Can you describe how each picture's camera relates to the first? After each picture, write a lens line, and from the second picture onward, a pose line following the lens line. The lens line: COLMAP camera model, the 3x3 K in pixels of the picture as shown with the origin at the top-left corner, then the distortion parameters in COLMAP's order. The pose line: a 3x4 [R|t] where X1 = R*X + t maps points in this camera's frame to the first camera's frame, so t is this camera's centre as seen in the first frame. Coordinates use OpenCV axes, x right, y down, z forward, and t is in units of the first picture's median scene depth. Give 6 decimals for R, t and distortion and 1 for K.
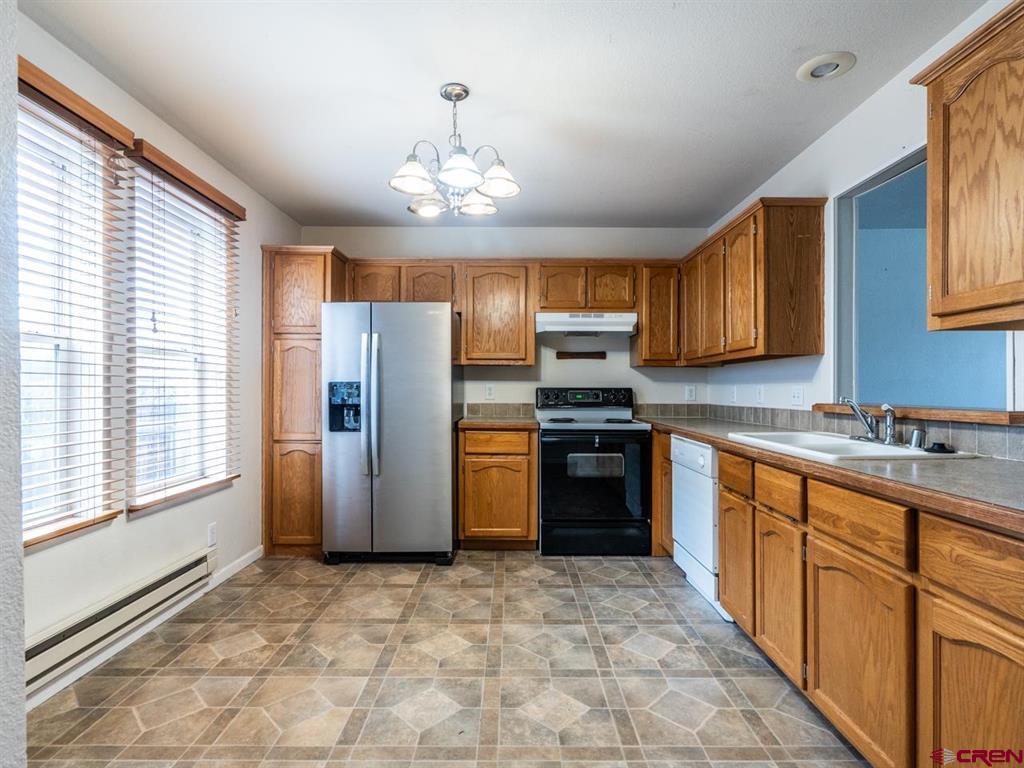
lens RADIAL K [[522.3, 0, 512.0], [0, 522.3, 384.0], [0, 0, 1]] dist [0.000075, 0.001468]
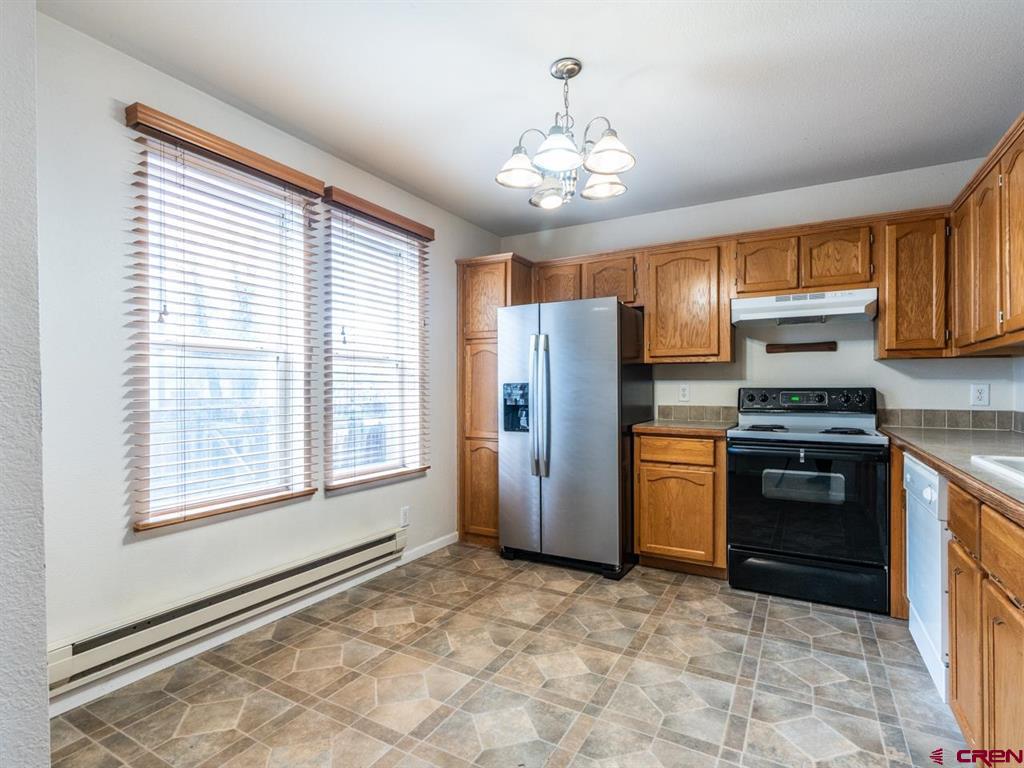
lens RADIAL K [[522.3, 0, 512.0], [0, 522.3, 384.0], [0, 0, 1]] dist [0.000075, 0.001468]
pose [[0.868240, -0.007922, -0.496080, 0.225890], [0.007290, 0.999968, -0.003210, 0.001117], [0.496090, -0.000830, 0.868271, 0.128391]]
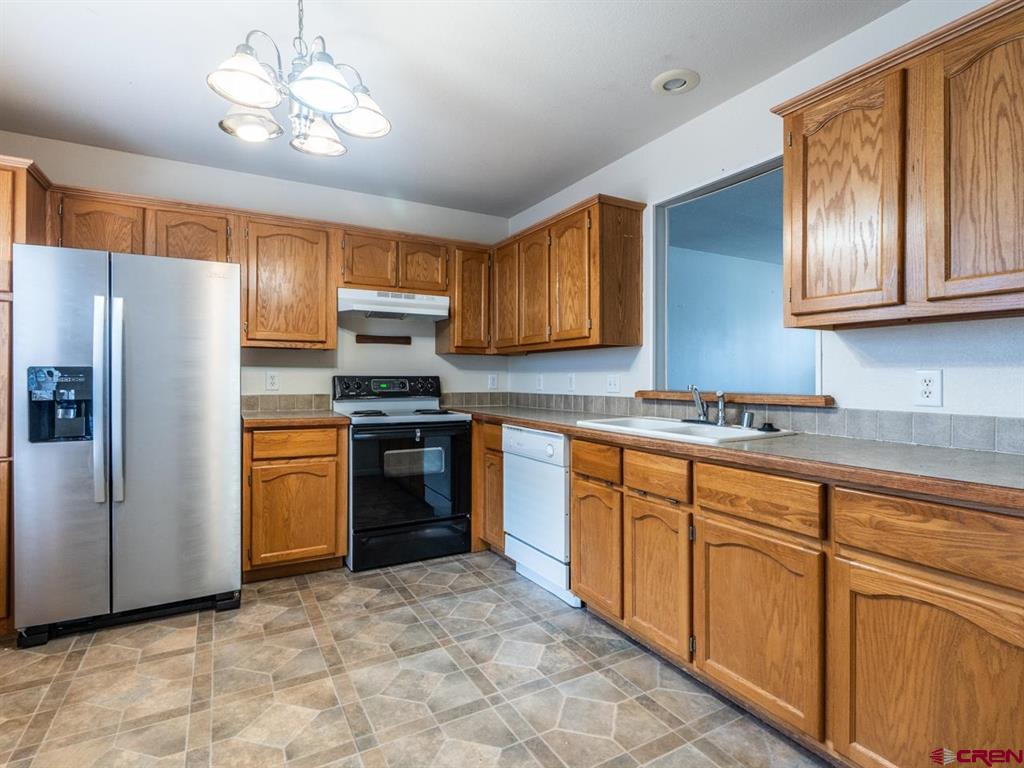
lens RADIAL K [[524.8, 0, 512.5], [0, 524.8, 372.3], [0, 0, 1]] dist [-0.002744, 0.001947]
pose [[0.871271, 0.004686, 0.490780, -0.182224], [-0.004866, 0.999988, -0.000909, 0.001145], [-0.490778, -0.001596, 0.871283, 0.168286]]
